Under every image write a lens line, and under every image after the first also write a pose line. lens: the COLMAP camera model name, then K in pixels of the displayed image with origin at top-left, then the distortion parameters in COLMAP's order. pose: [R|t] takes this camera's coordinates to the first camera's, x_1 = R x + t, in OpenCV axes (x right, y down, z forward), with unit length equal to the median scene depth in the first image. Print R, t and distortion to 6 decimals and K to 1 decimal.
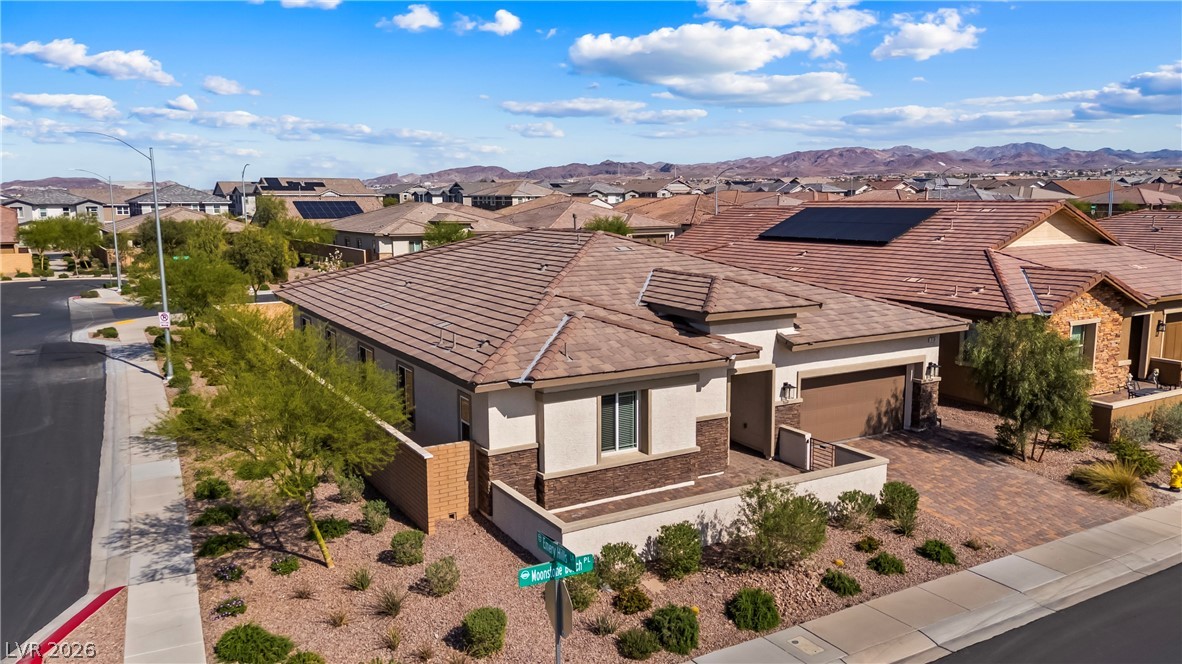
lens RADIAL K [[879.1, 0, 595.2], [0, 879.1, 312.4], [0, 0, 1]] dist [0.091279, -0.101653]
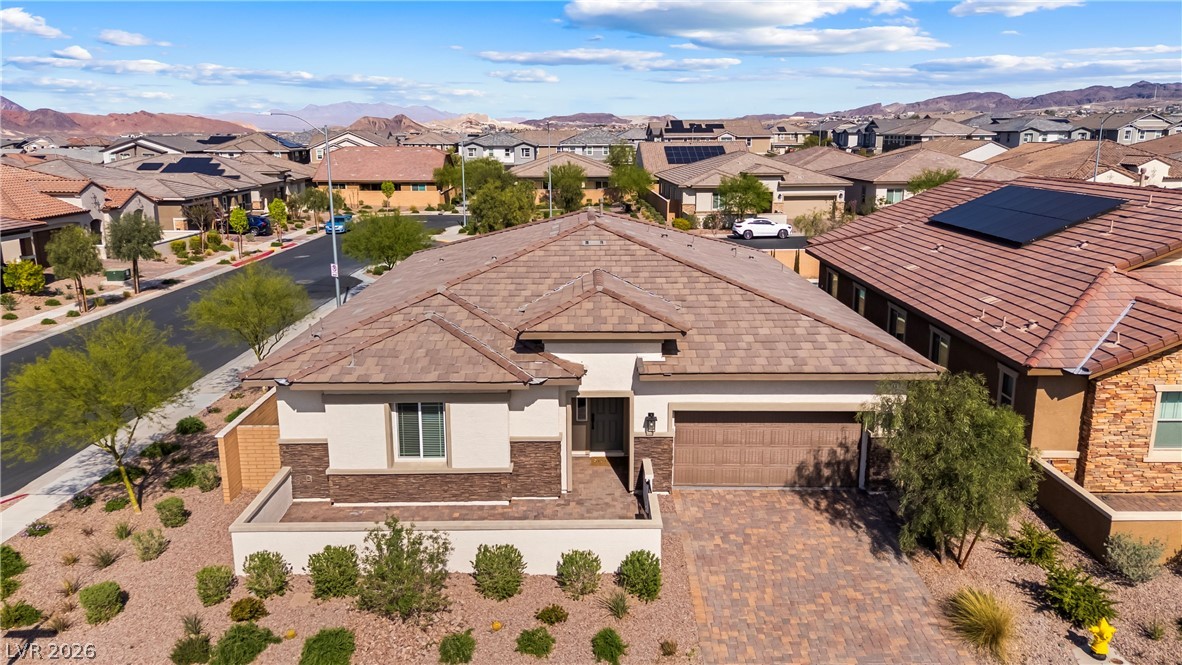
lens RADIAL K [[866.6, 0, 591.0], [0, 866.6, 332.5], [0, 0, 1]] dist [0.085983, -0.088119]
pose [[0.865584, 0.114768, -0.487436, 0.602361], [-0.065943, 0.991030, 0.116239, -0.103071], [0.496404, -0.068472, 0.865387, 0.224695]]
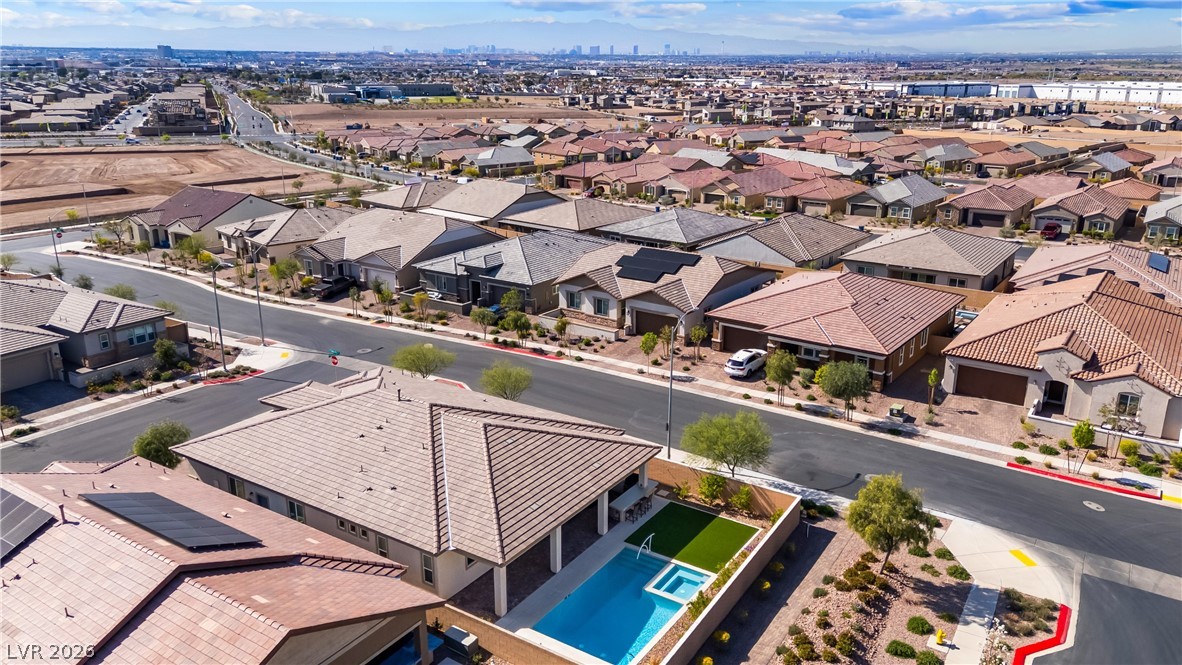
lens RADIAL K [[866.6, 0, 591.0], [0, 866.6, 332.5], [0, 0, 1]] dist [0.085983, -0.088119]
pose [[-0.898670, 0.131480, -0.418456, 0.414801], [-0.057227, 0.910716, 0.409049, -1.177032], [0.434876, 0.391547, -0.810909, 3.240346]]
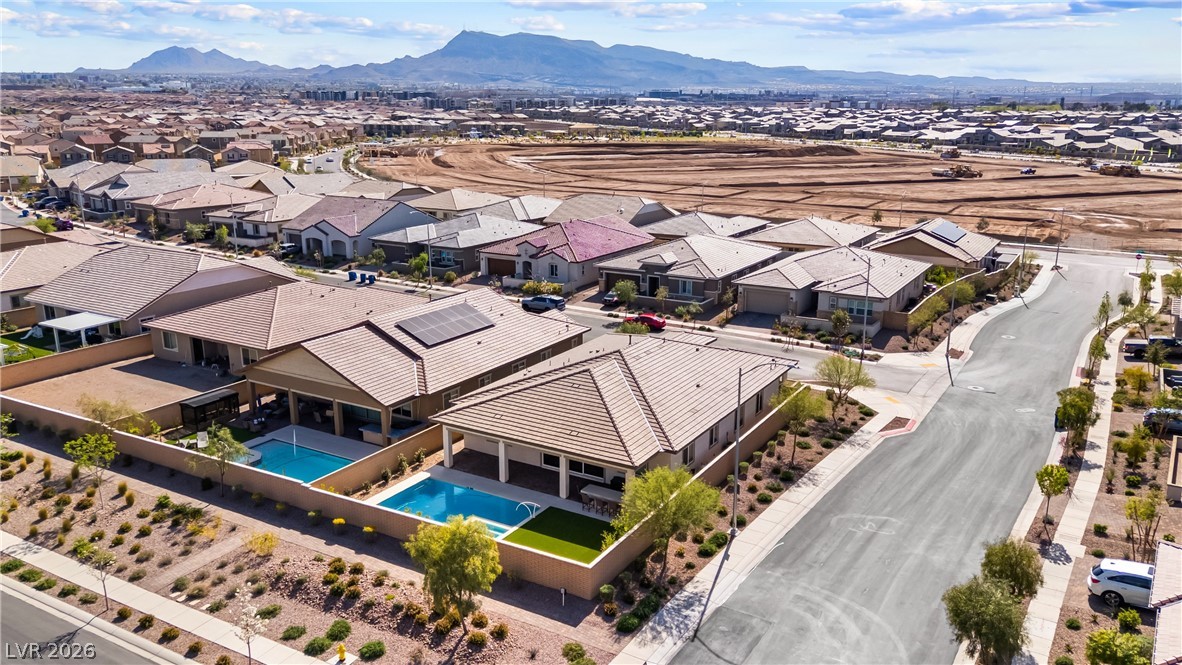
lens RADIAL K [[879.1, 0, 595.2], [0, 879.1, 312.9], [0, 0, 1]] dist [0.091279, -0.101653]
pose [[-0.474385, -0.198722, 0.857594, -2.207913], [0.121053, 0.950208, 0.287144, -0.974537], [-0.871955, 0.240031, -0.426709, 2.546739]]
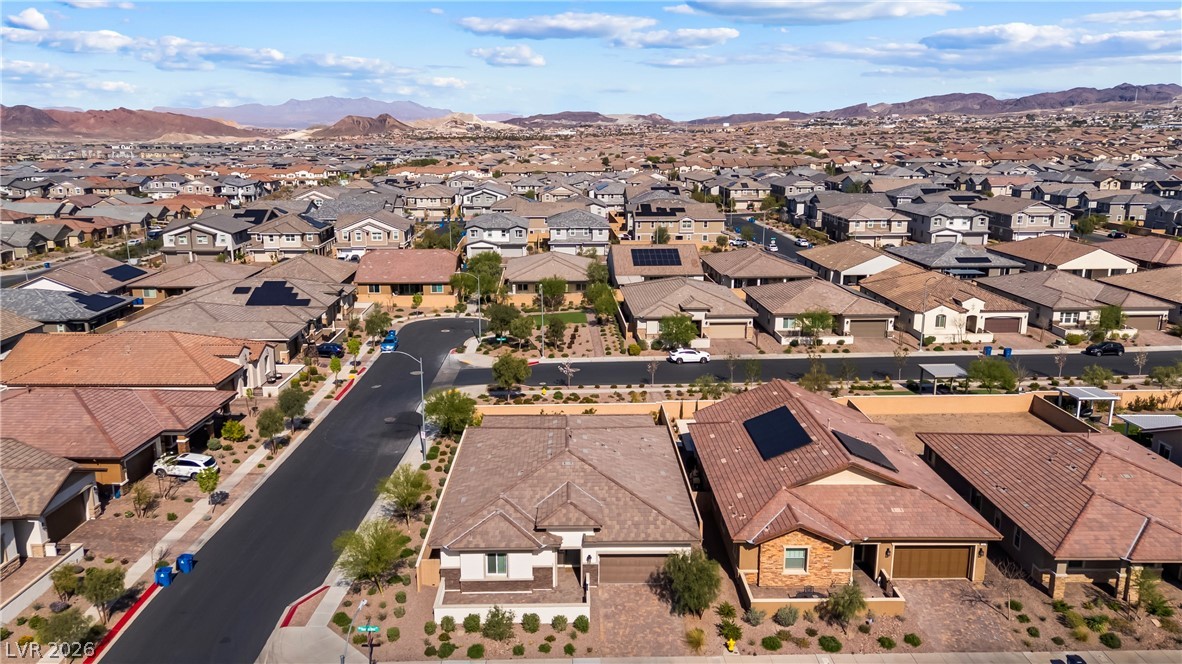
lens RADIAL K [[866.6, 0, 591.0], [0, 866.6, 332.0], [0, 0, 1]] dist [0.085983, -0.088119]
pose [[0.873570, 0.114326, -0.473080, 1.233069], [-0.068811, 0.991268, 0.112488, -0.747883], [0.481809, -0.065713, 0.873809, -0.903387]]
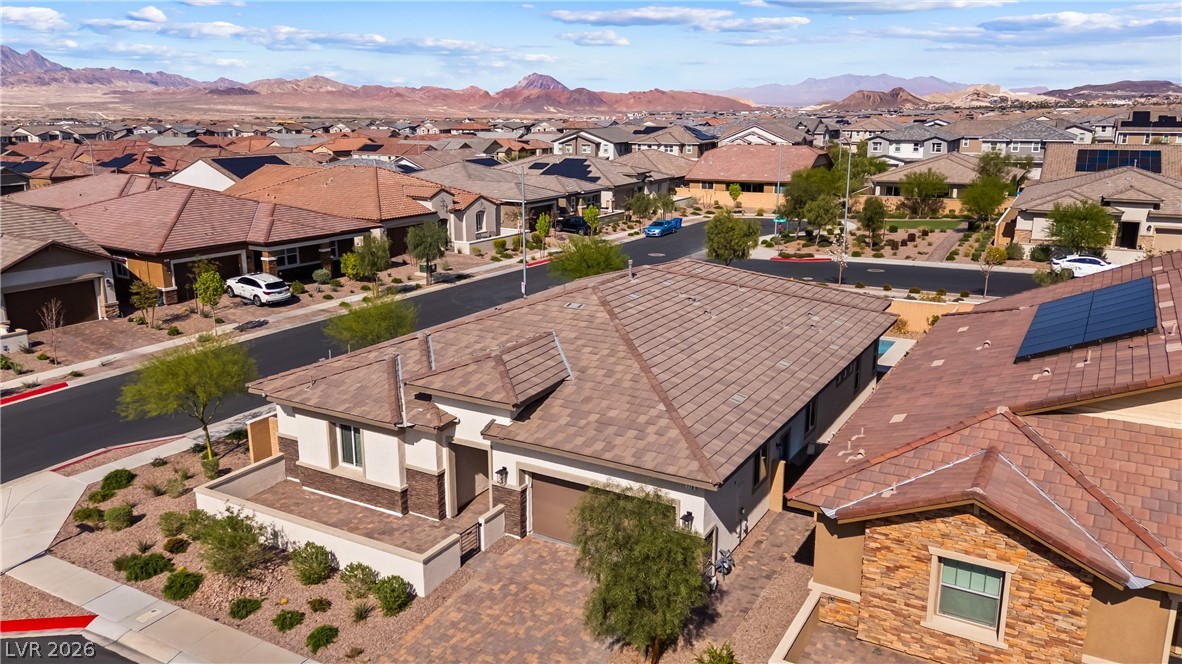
lens RADIAL K [[884.3, 0, 591.0], [0, 884.3, 332.0], [0, 0, 1]] dist [0.087939, -0.086578]
pose [[0.496601, 0.217531, -0.840278, 1.158894], [-0.114784, 0.976042, 0.184840, -0.294842], [0.860356, 0.004659, 0.509673, 0.570531]]
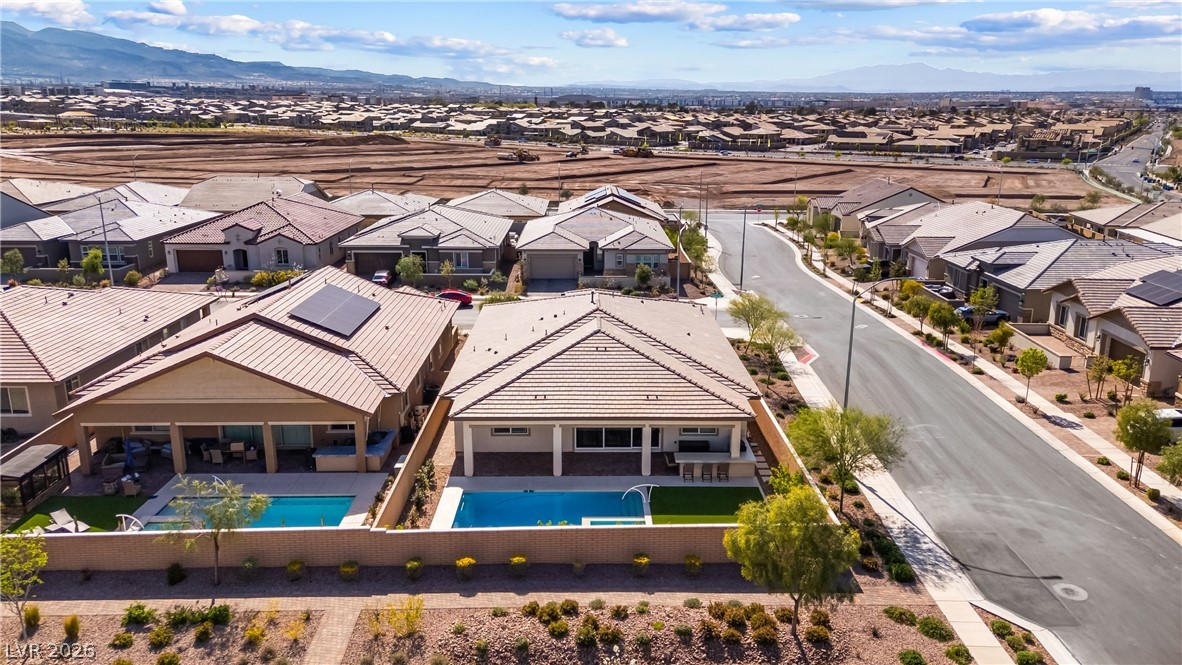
lens RADIAL K [[866.6, 0, 591.0], [0, 866.6, 332.5], [0, 0, 1]] dist [0.085983, -0.088119]
pose [[-0.866758, -0.126593, 0.482394, -1.135787], [0.066226, 0.929468, 0.362910, -0.873385], [-0.494312, 0.346502, -0.797240, 3.203246]]
